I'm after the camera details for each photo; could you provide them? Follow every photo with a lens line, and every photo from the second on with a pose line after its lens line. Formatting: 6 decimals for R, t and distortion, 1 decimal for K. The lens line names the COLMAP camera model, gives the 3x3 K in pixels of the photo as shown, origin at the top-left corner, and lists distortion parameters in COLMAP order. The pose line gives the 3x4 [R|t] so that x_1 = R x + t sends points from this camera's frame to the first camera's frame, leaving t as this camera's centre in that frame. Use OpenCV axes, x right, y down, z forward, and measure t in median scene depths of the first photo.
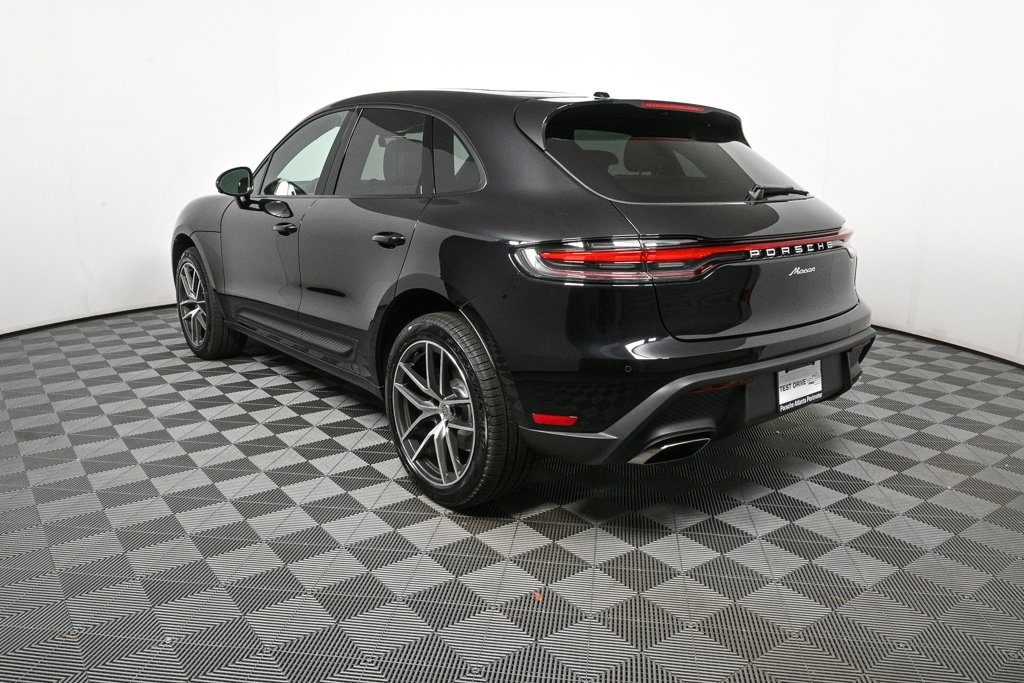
lens RADIAL K [[762.5, 0, 516.7], [0, 762.5, 346.5], [0, 0, 1]] dist [-0.017730, 0.019664]
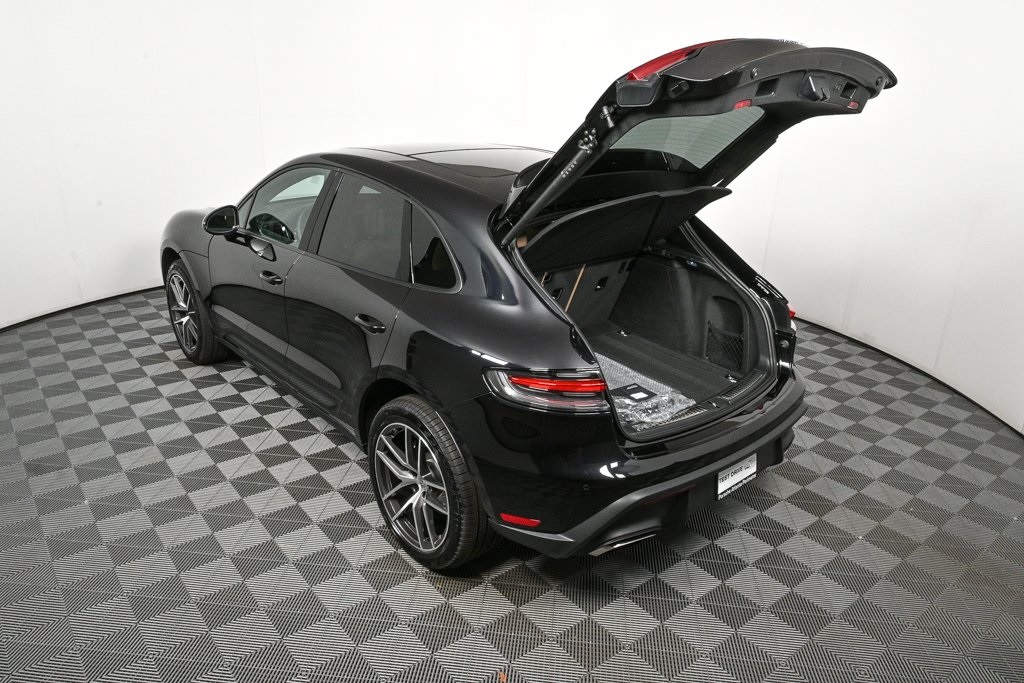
lens RADIAL K [[703.5, 0, 512.4], [0, 703.5, 342.2], [0, 0, 1]] dist [-0.002731, -0.003460]
pose [[0.999130, 0.013884, 0.039333, -0.004828], [-0.018888, 0.991353, 0.129853, -0.224225], [-0.037190, -0.130482, 0.990753, 0.001083]]
